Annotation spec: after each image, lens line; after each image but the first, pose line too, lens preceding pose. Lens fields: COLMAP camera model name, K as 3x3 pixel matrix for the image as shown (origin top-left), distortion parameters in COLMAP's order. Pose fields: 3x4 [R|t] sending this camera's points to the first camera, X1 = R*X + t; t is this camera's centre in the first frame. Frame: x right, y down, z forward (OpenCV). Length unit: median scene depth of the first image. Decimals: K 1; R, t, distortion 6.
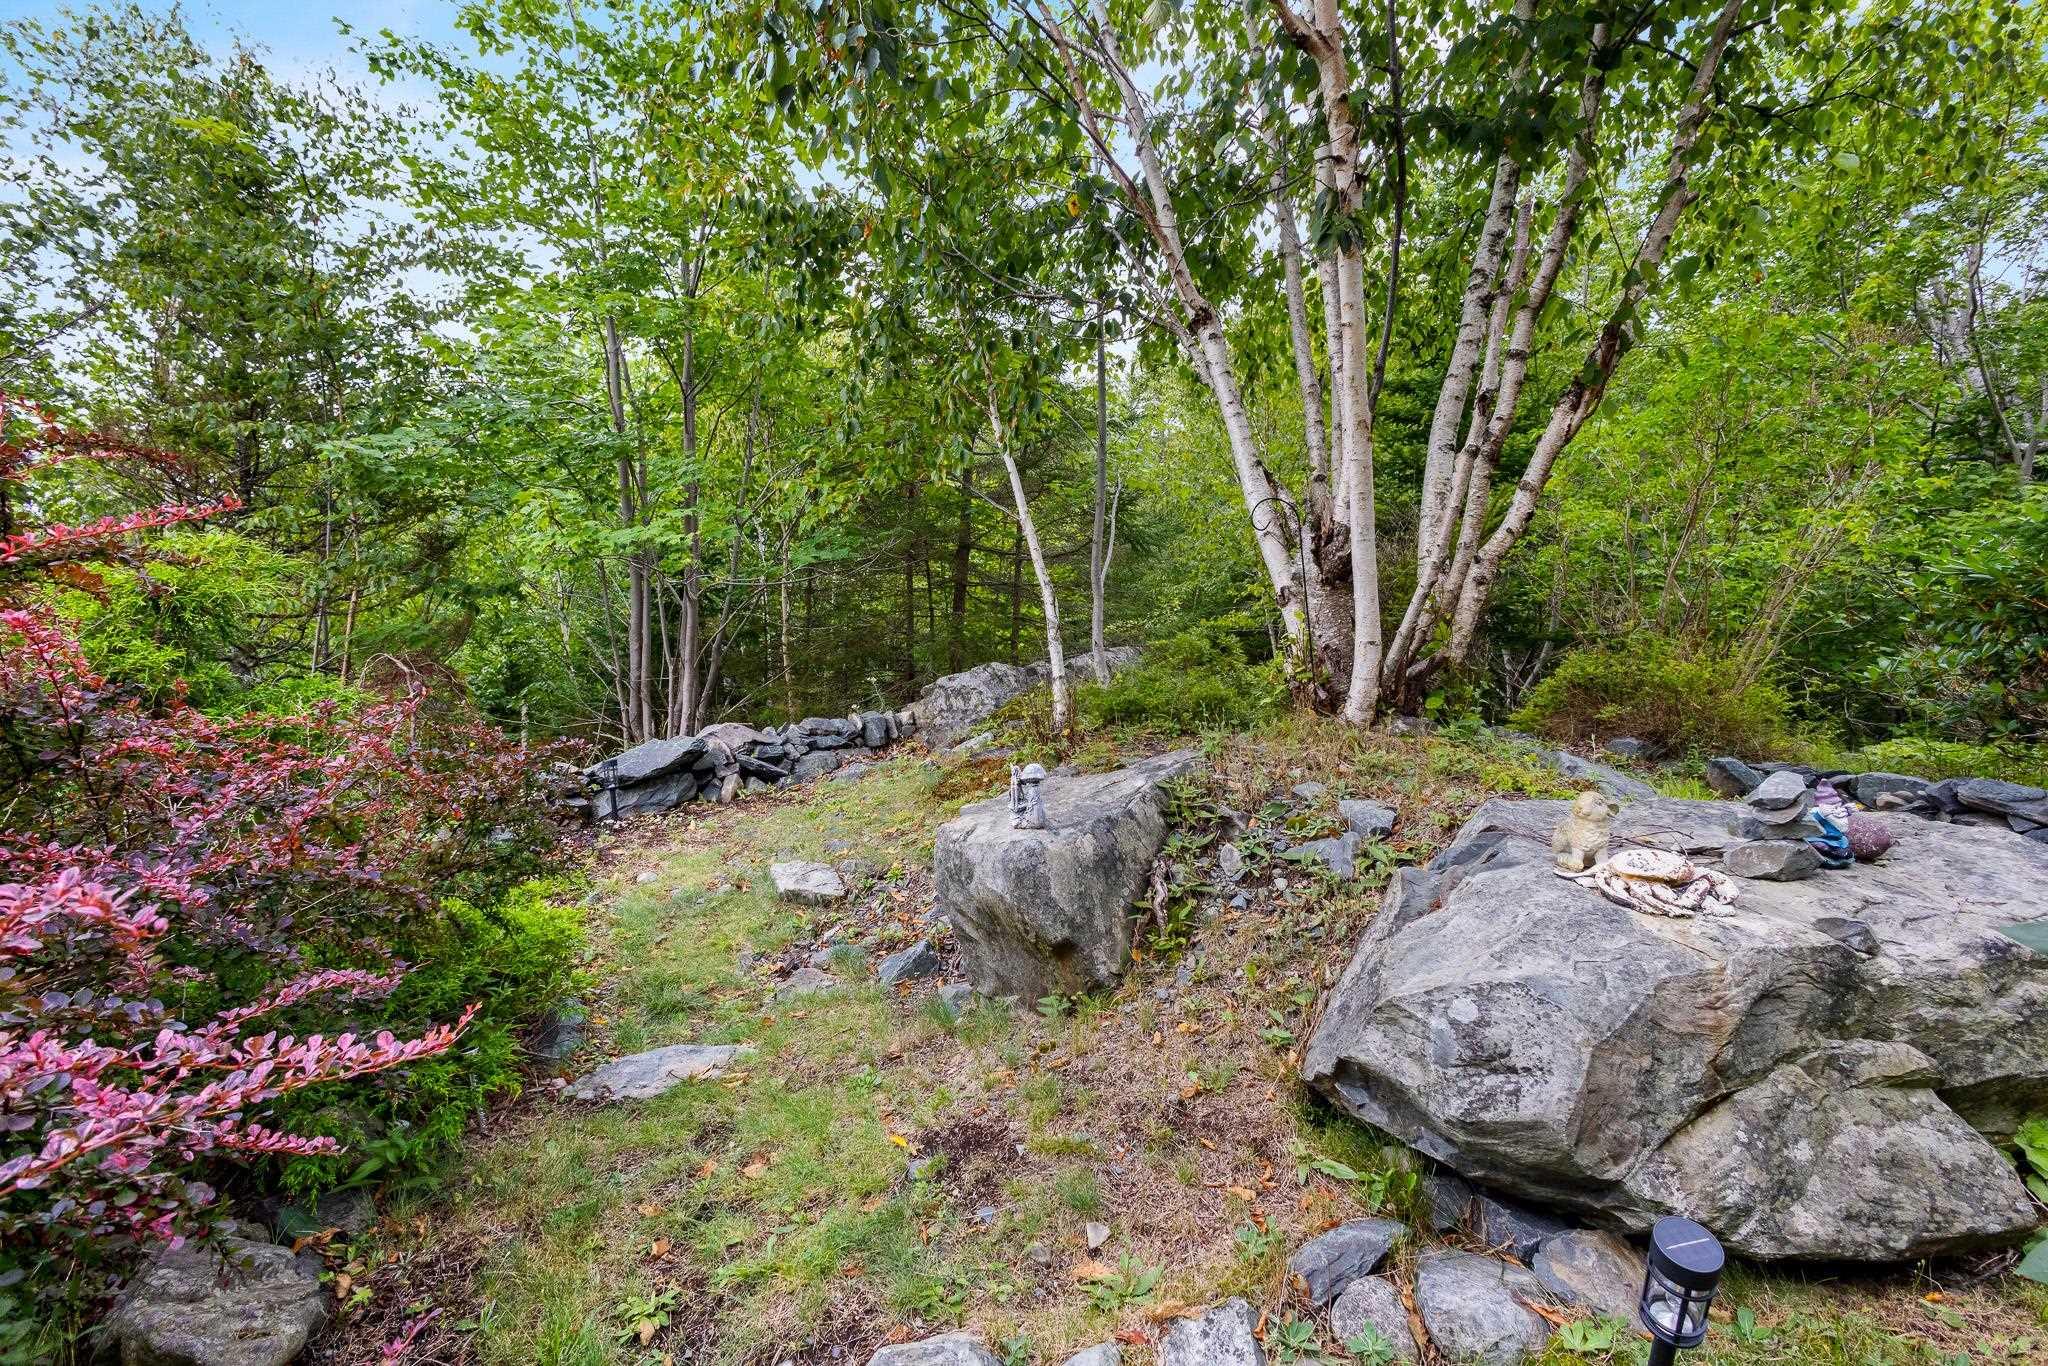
lens RADIAL K [[946.3, 0, 1030.3], [0, 946.3, 689.9], [0, 0, 1]] dist [0.007129, -0.001652]
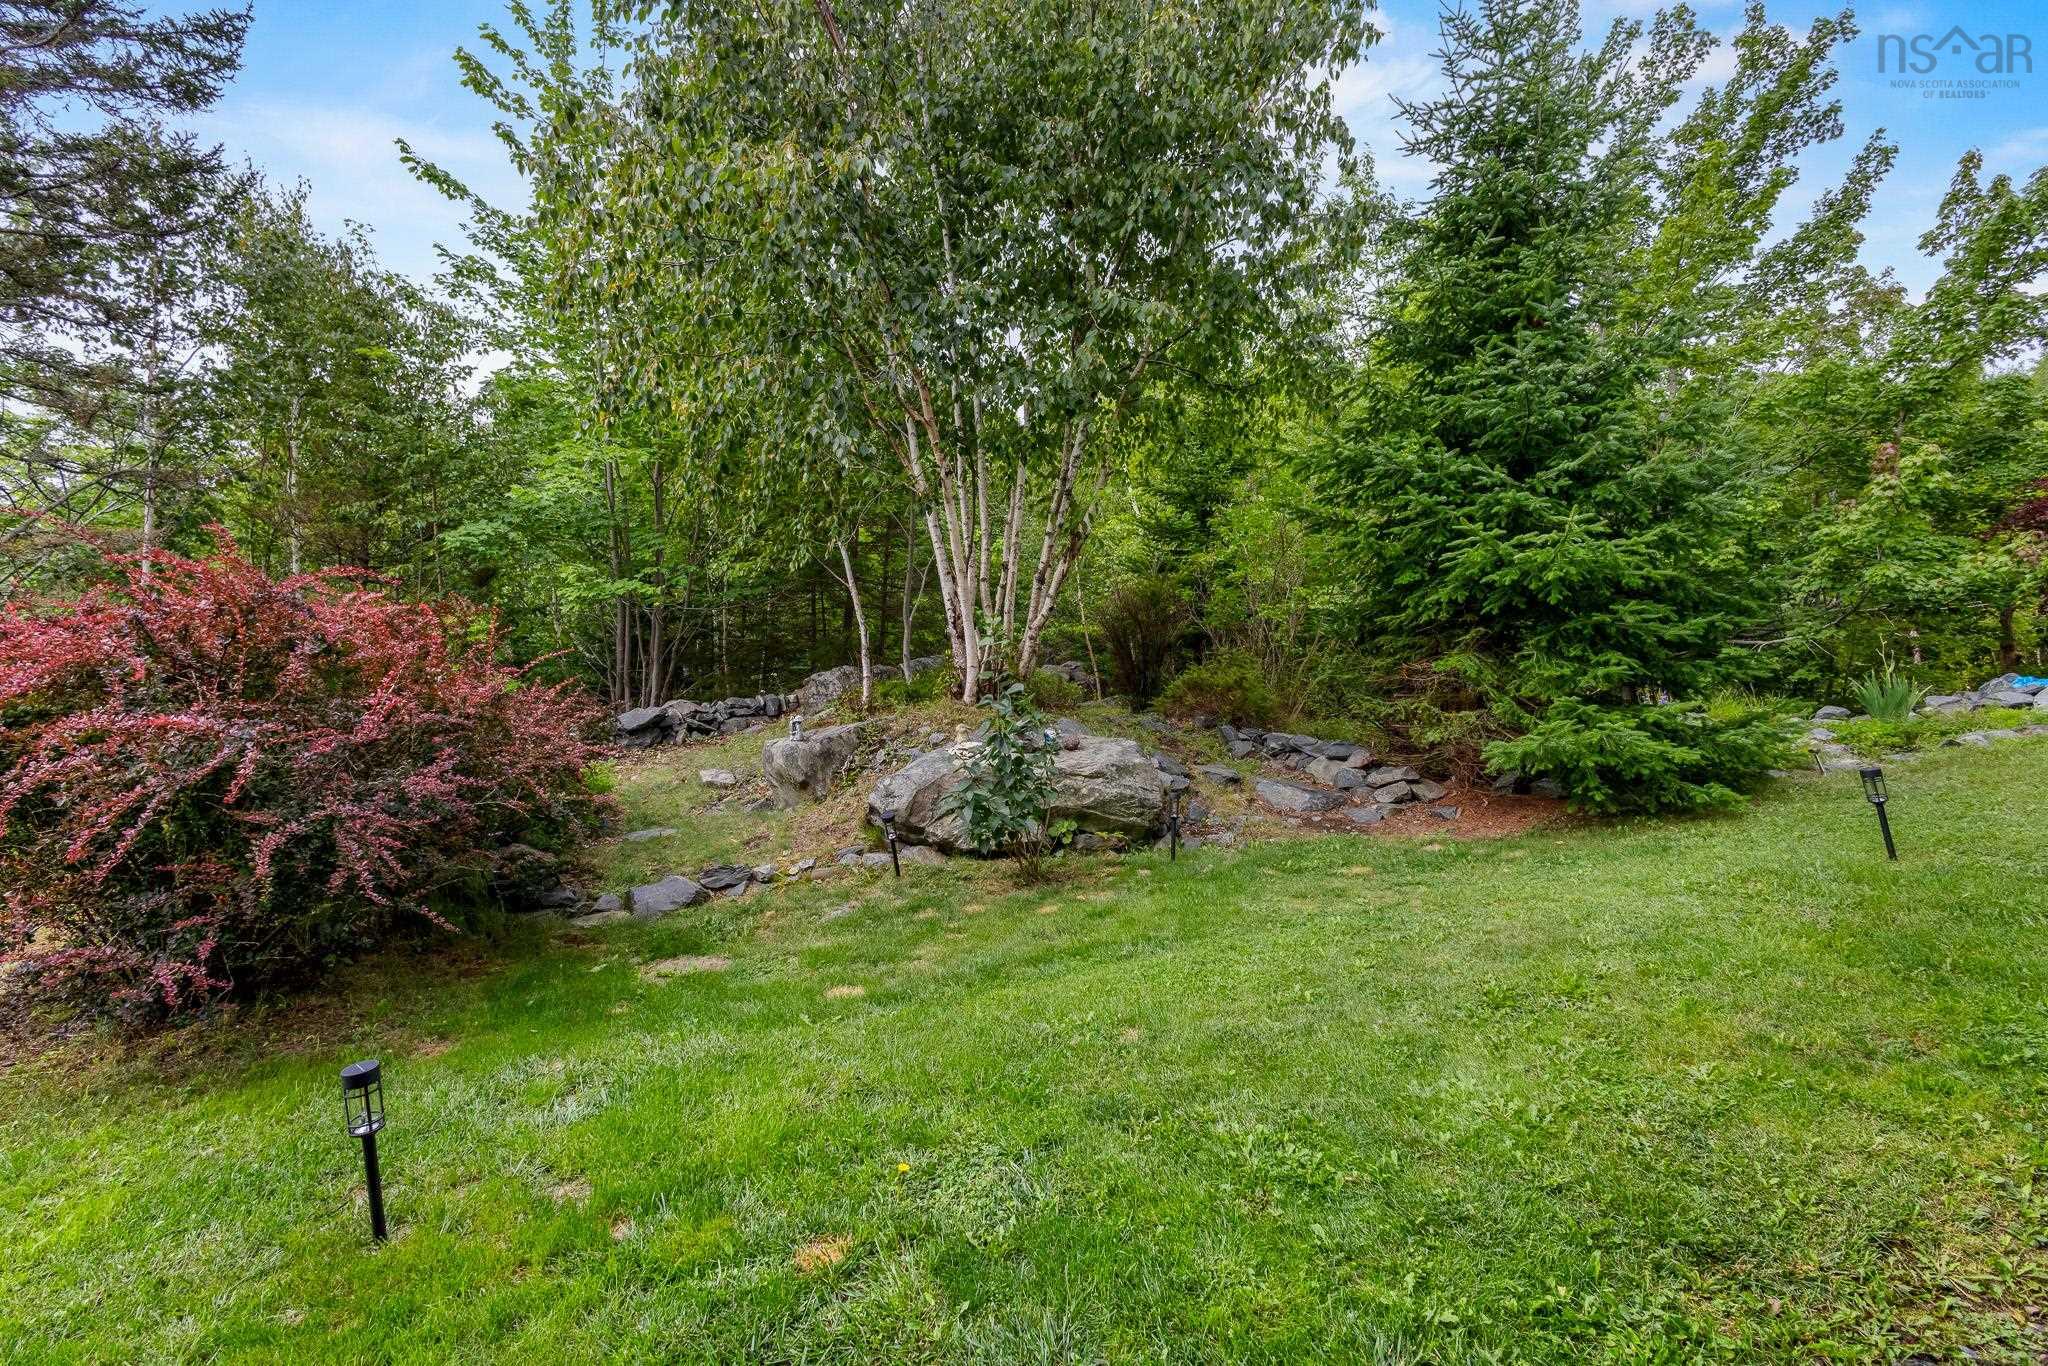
lens RADIAL K [[946.3, 0, 1017.1], [0, 946.3, 679.4], [0, 0, 1]] dist [0.007129, -0.001652]
pose [[0.999544, 0.017154, 0.024857, 0.235522], [-0.017239, 0.999846, 0.003191, -0.016555], [-0.024798, -0.003618, 0.999686, -0.696577]]
